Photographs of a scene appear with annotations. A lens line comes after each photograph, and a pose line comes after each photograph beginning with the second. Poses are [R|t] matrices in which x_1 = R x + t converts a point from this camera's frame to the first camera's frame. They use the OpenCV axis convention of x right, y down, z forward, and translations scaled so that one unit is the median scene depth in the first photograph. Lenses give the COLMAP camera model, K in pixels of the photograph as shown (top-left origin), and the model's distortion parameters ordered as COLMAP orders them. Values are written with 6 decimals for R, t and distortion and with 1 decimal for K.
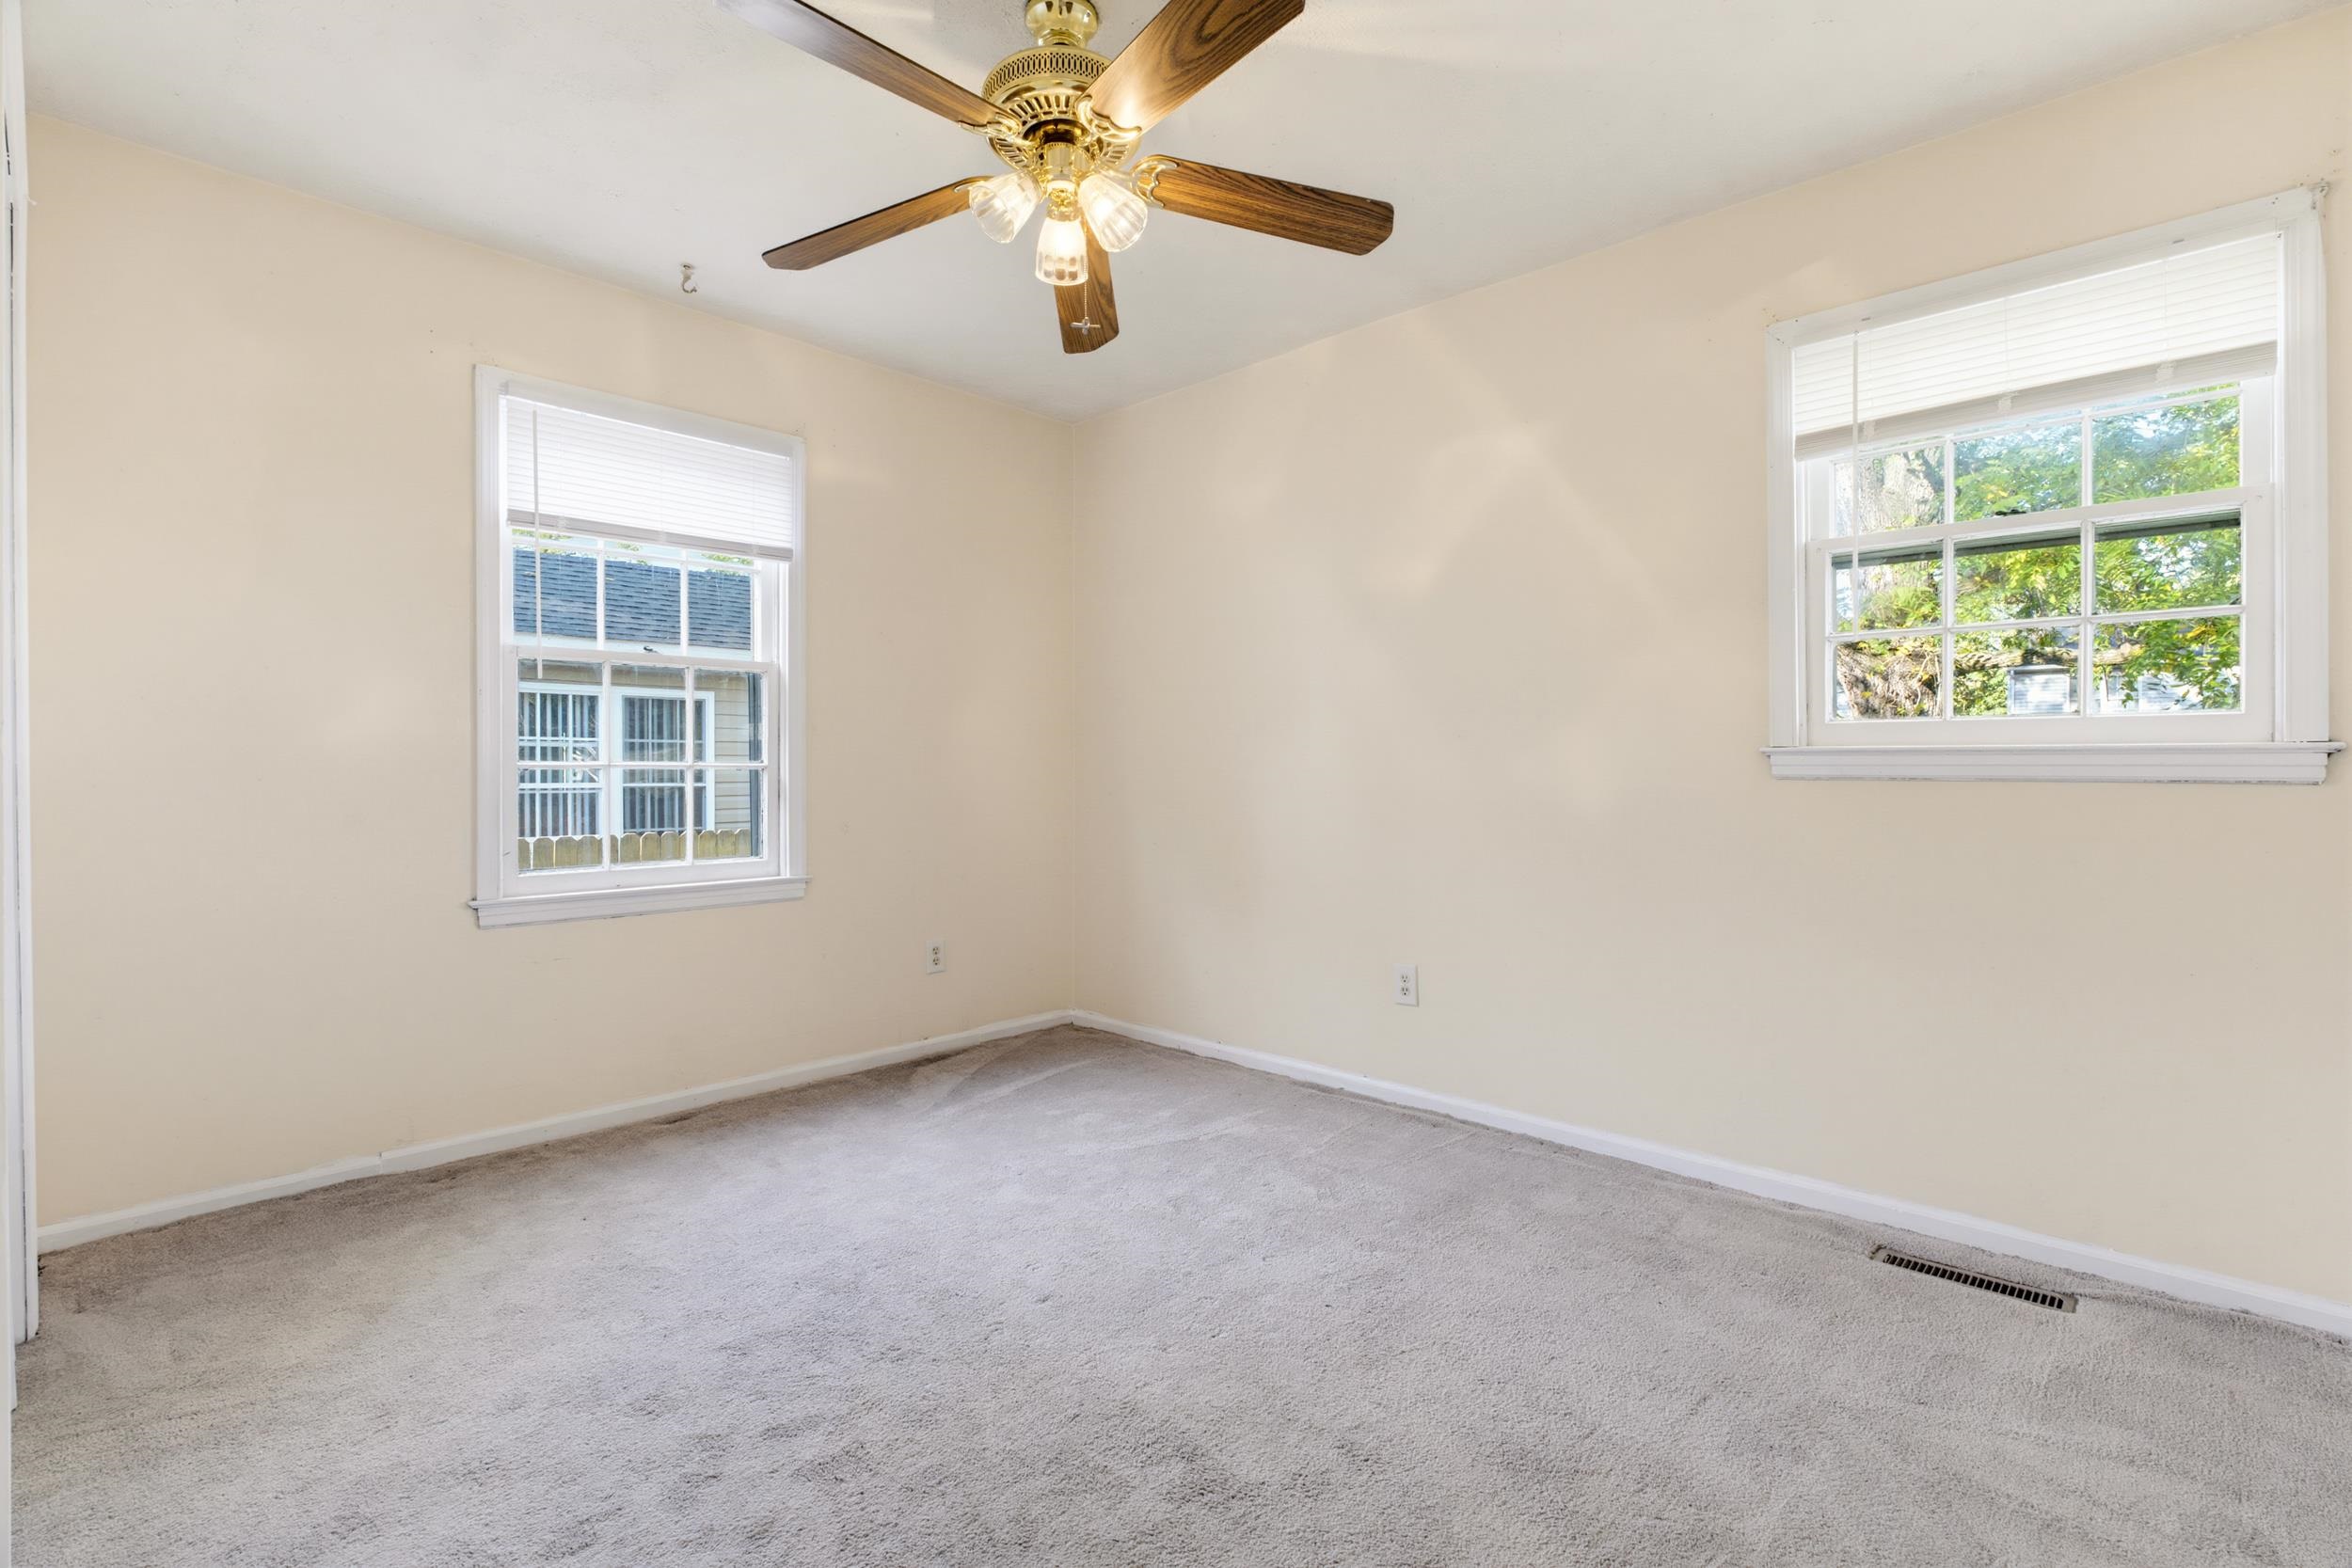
lens RADIAL K [[1087.4, 0, 1171.6], [0, 1087.4, 783.4], [0, 0, 1]] dist [-0.011281, 0.003311]
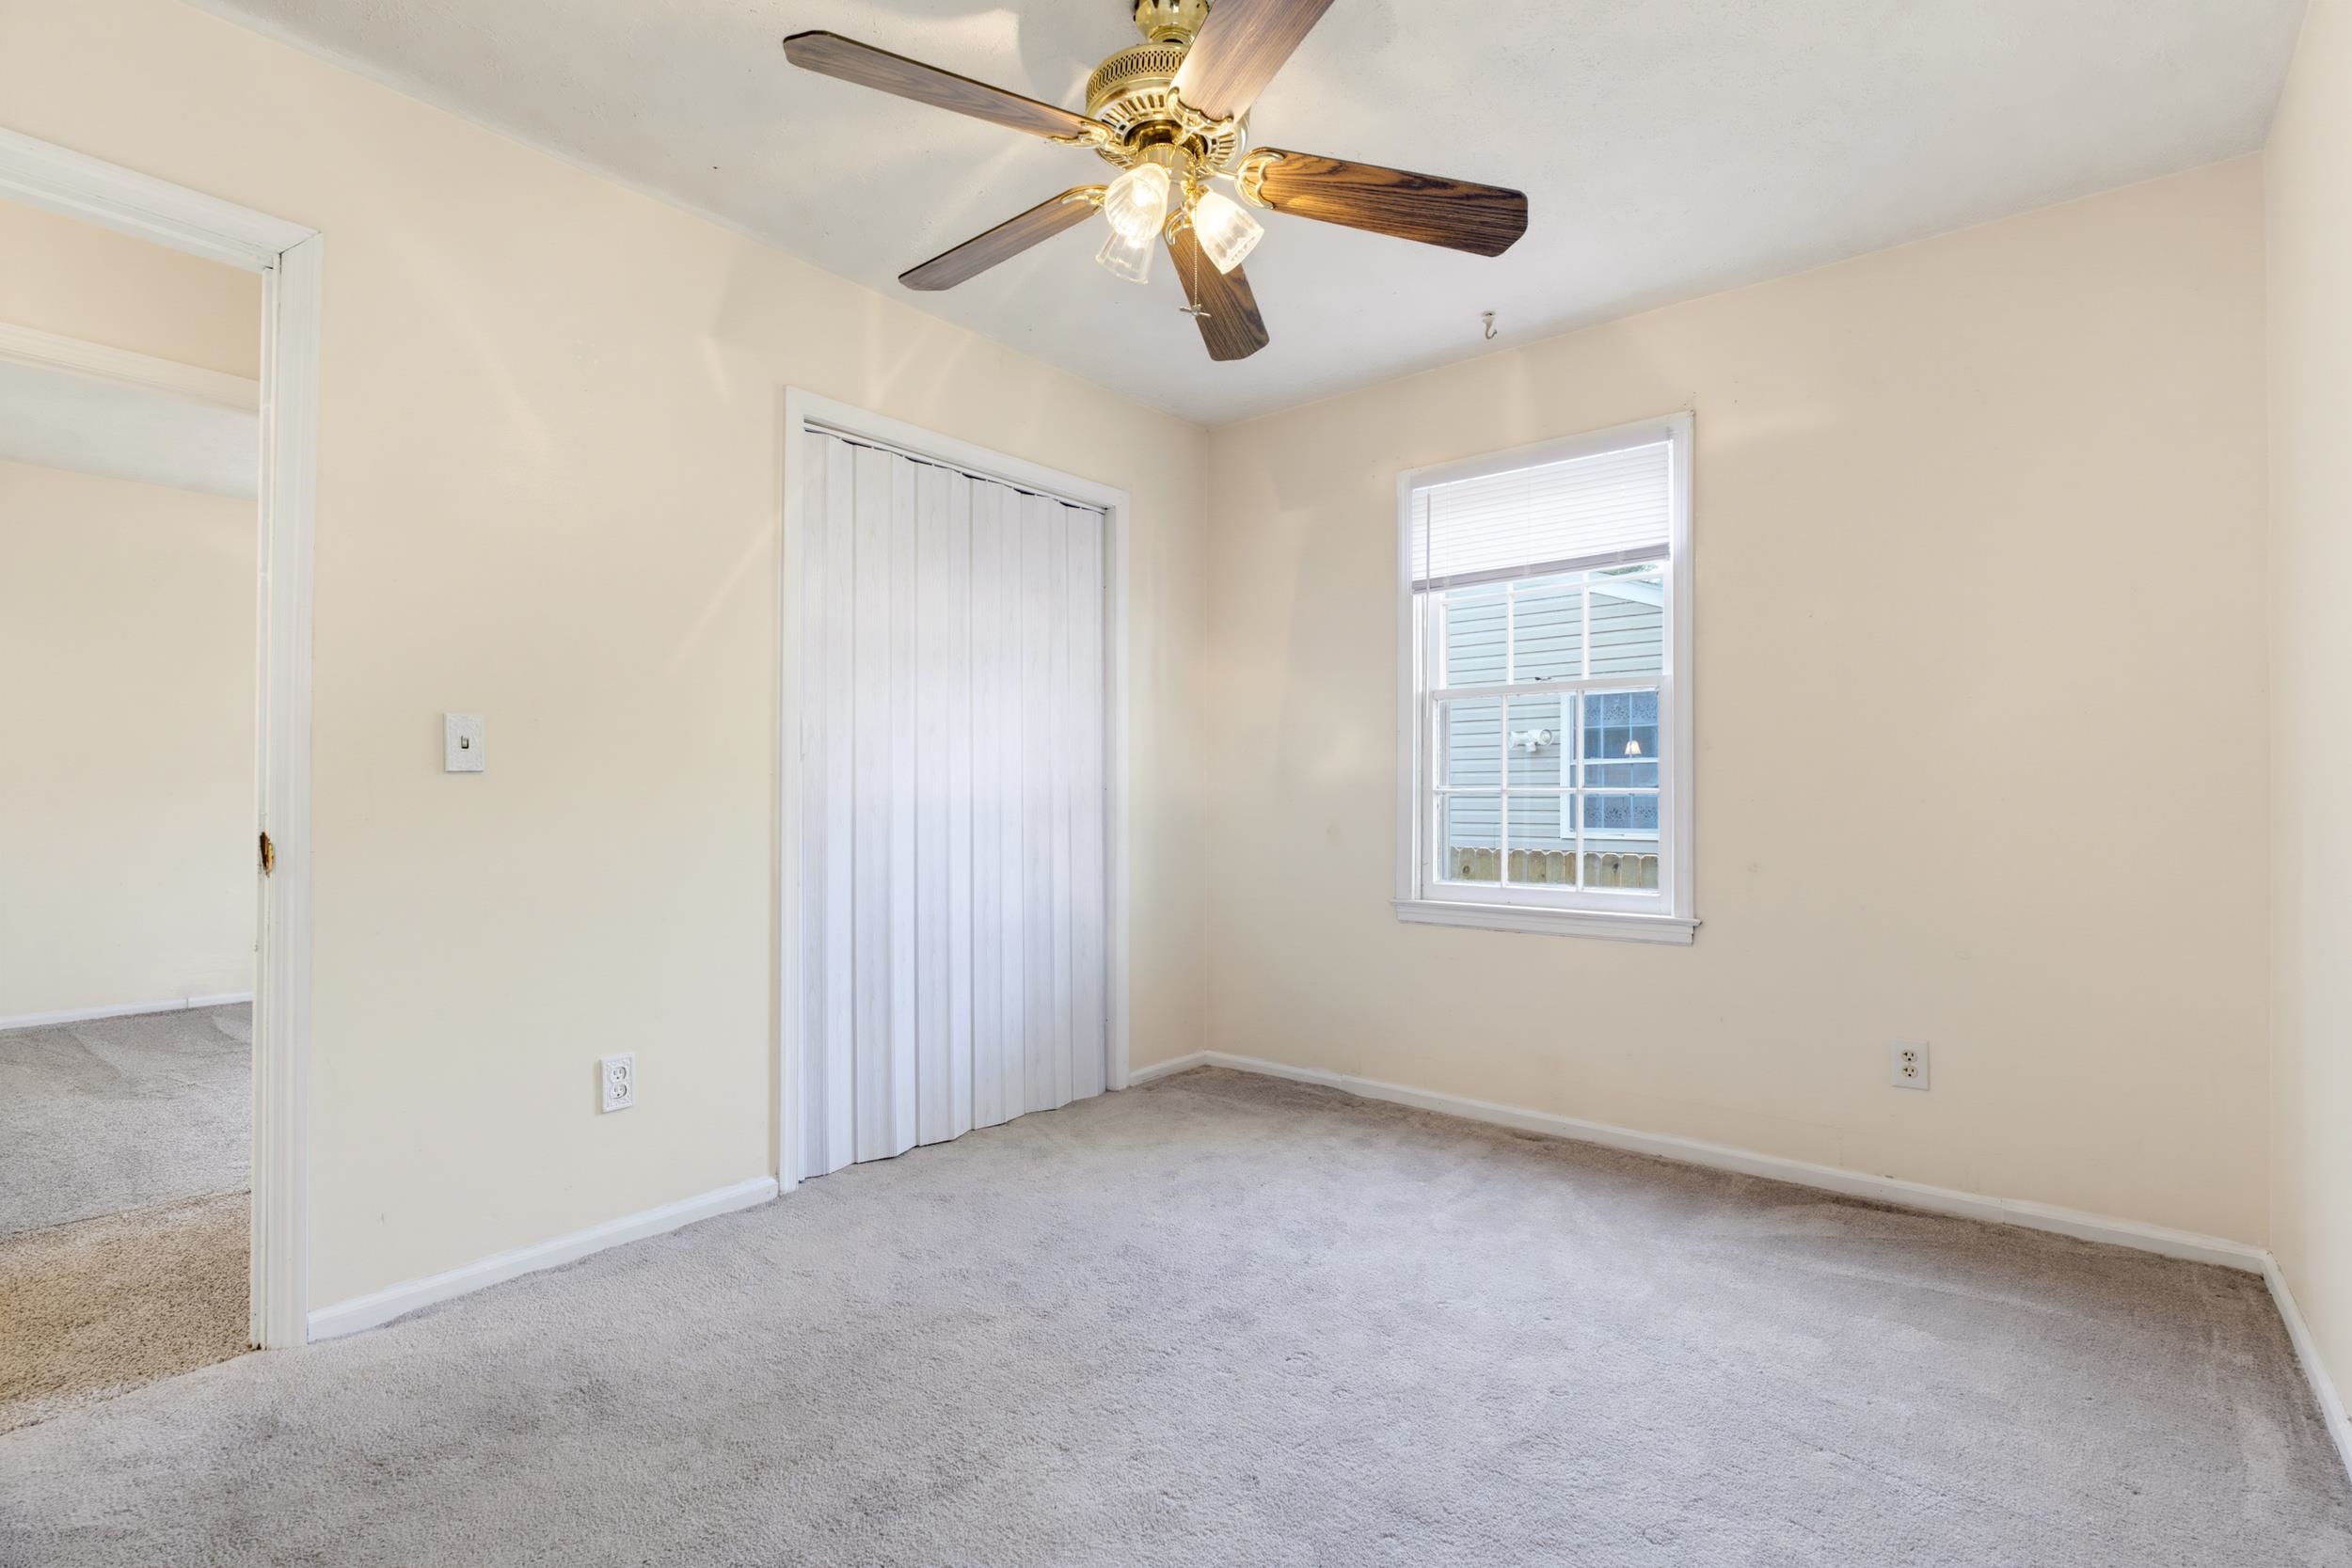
lens RADIAL K [[1087.4, 0, 1170.3], [0, 1087.4, 778.5], [0, 0, 1]] dist [-0.011281, 0.003311]
pose [[0.073224, -0.010183, -0.997264, 0.541093], [-0.013344, 0.999848, -0.011189, -0.011378], [0.997226, 0.014126, 0.073077, 0.587421]]
